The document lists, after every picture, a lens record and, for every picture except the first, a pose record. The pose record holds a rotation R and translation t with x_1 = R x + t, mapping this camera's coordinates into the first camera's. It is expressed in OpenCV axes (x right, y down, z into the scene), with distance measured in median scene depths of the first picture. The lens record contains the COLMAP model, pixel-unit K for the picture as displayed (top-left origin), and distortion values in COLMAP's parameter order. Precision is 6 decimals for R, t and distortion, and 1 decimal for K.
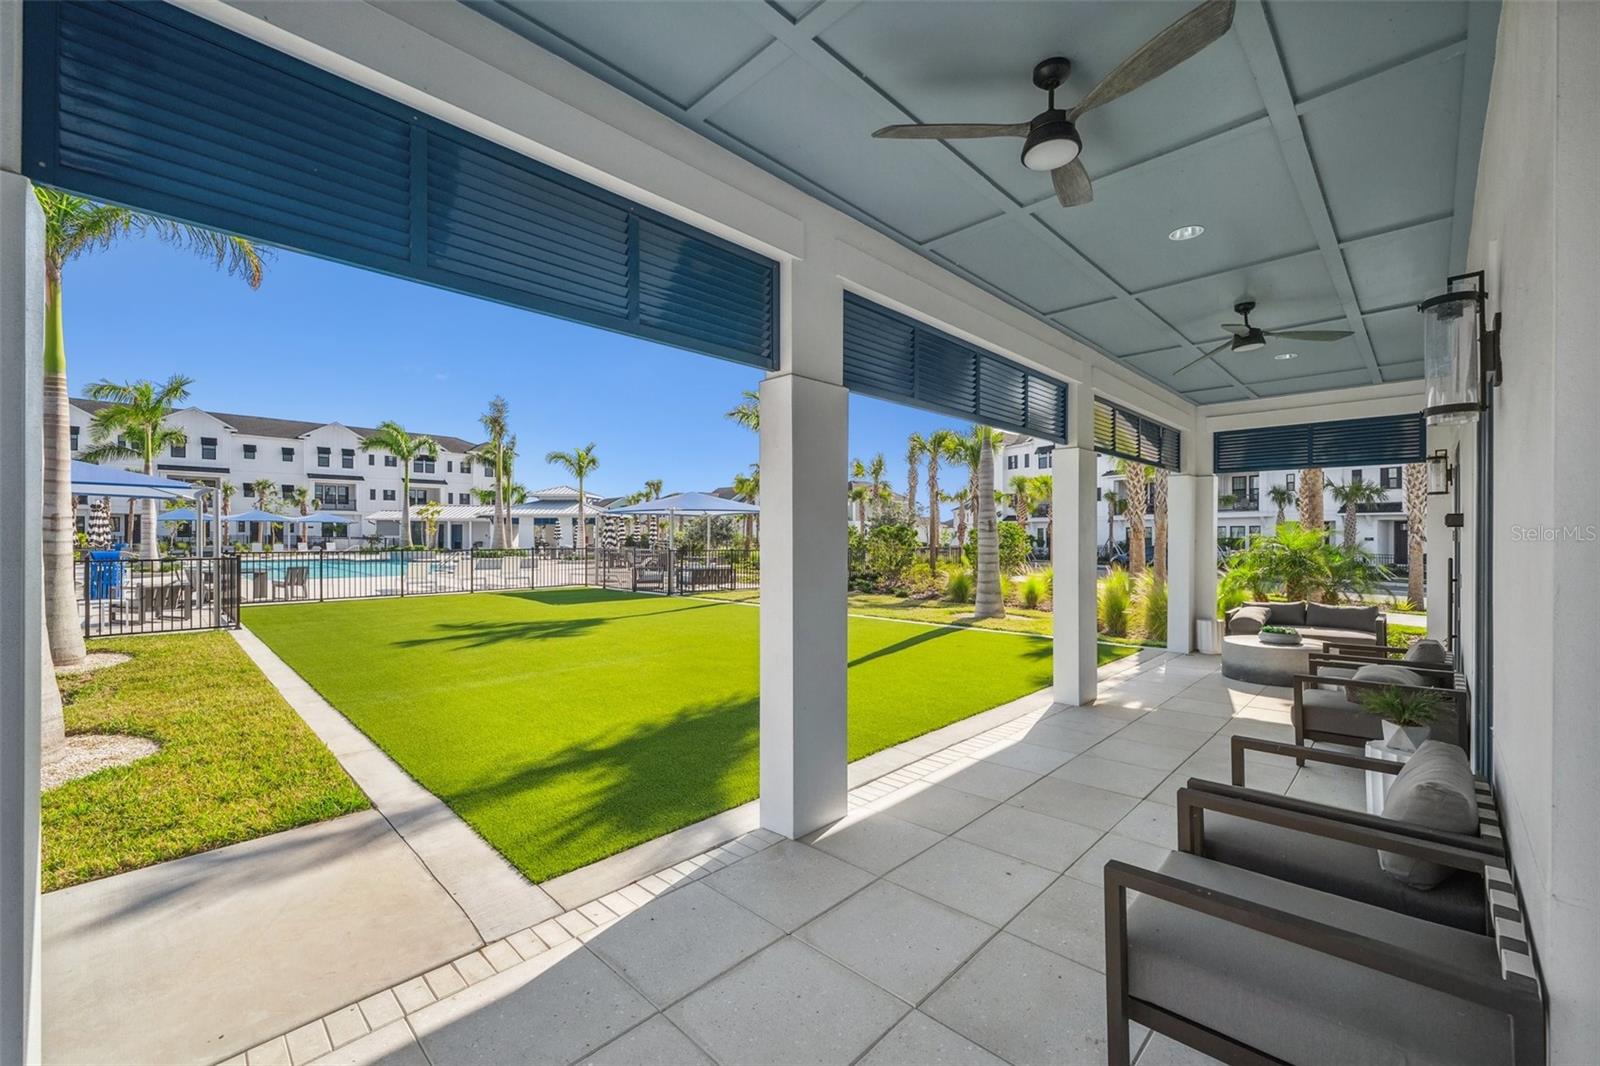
lens RADIAL K [[647.6, 0, 798.6], [0, 647.6, 536.7], [0, 0, 1]] dist [0.000210, 0.000026]
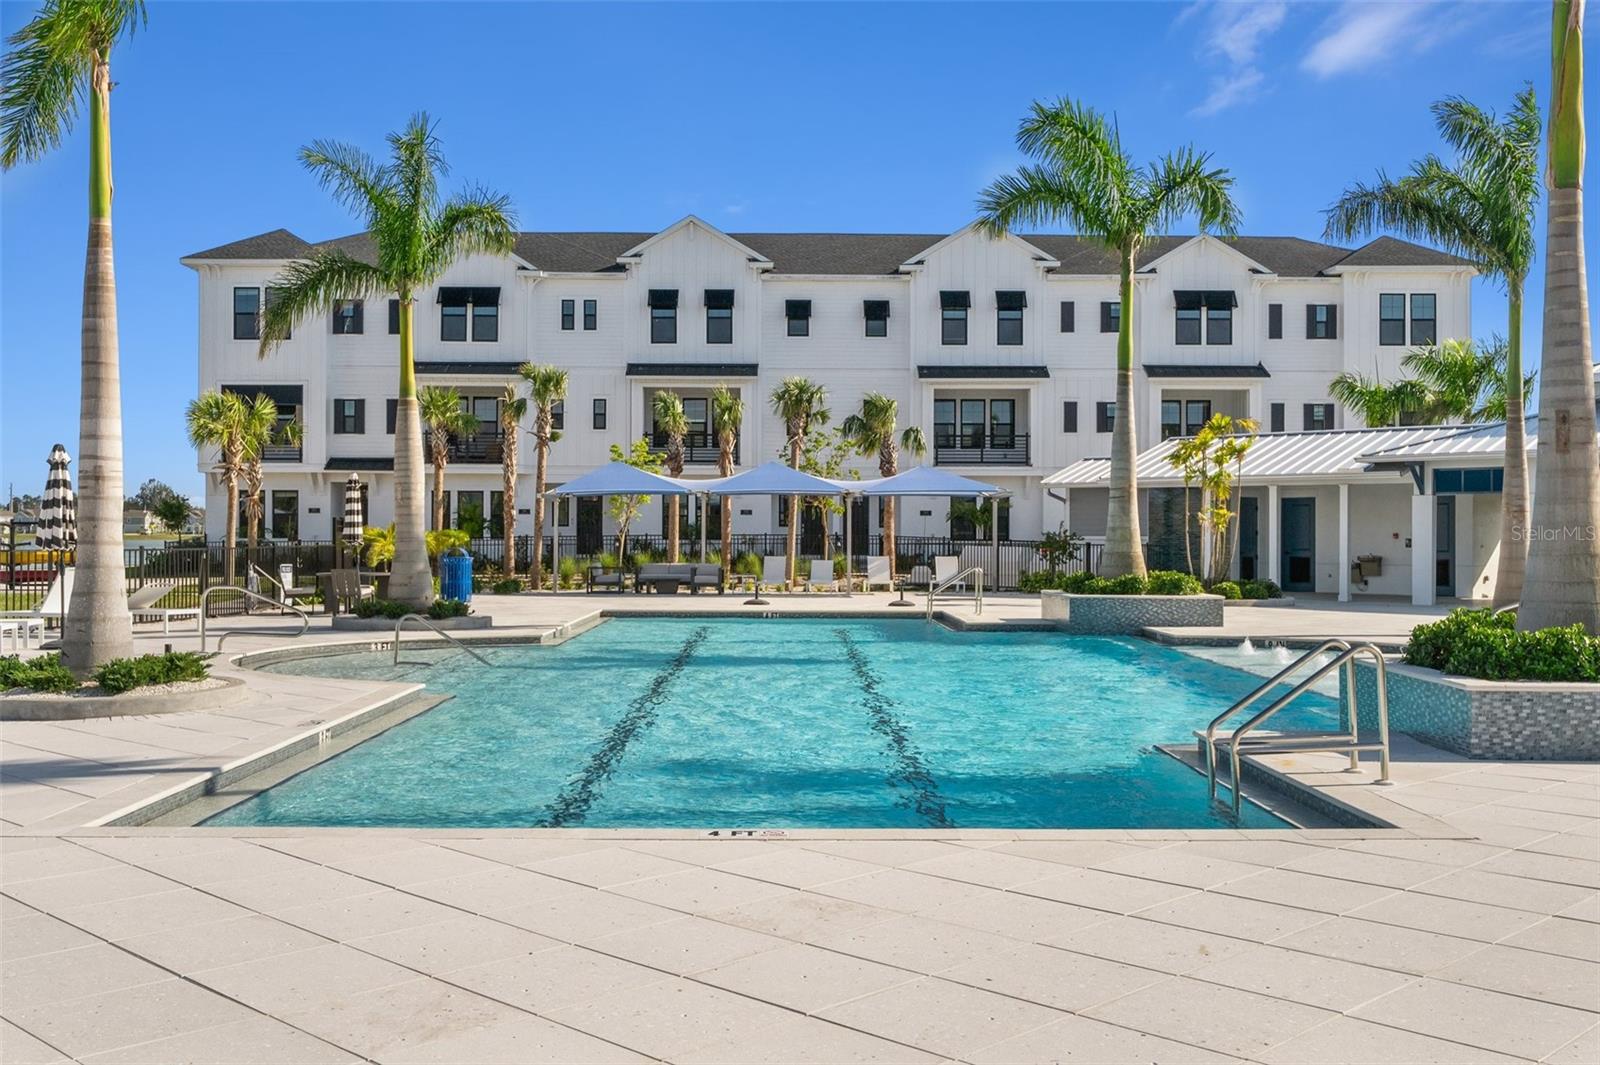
lens RADIAL K [[1660.7, 0, 800.3], [0, 1660.7, 534.0], [0, 0, 1]] dist [0.003031, 0.000000]
pose [[0.716216, -0.001438, -0.697877, -0.155398], [-0.001464, 0.999993, -0.003564, 0.000585], [0.697877, 0.003574, 0.716209, 0.288290]]
